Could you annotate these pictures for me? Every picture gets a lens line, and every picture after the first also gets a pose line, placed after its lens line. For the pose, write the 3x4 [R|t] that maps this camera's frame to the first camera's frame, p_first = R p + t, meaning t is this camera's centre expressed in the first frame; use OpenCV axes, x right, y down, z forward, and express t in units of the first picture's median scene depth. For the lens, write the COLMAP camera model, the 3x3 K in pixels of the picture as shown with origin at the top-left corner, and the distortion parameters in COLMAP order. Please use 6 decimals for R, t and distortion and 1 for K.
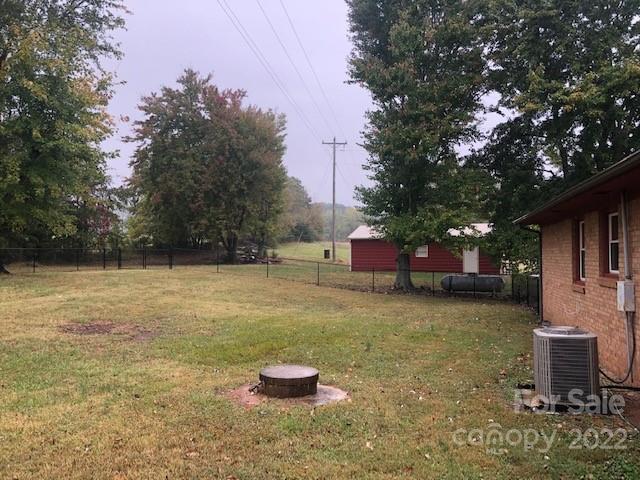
lens RADIAL K [[516.0, 0, 320.0], [0, 516.0, 240.0], [0, 0, 1]] dist [0.054511, -0.072249]
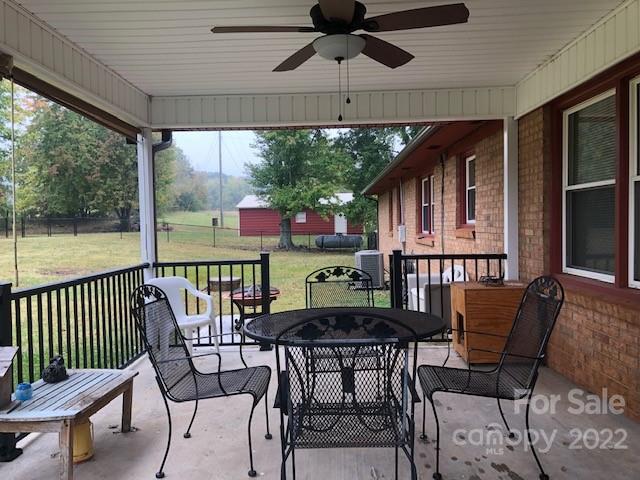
lens RADIAL K [[516.0, 0, 320.0], [0, 516.0, 240.0], [0, 0, 1]] dist [0.054511, -0.072249]
pose [[0.973957, -0.026309, 0.225203, -0.029871], [0.012799, 0.998041, 0.061239, 0.002314], [-0.226373, -0.056762, 0.972385, -0.173996]]
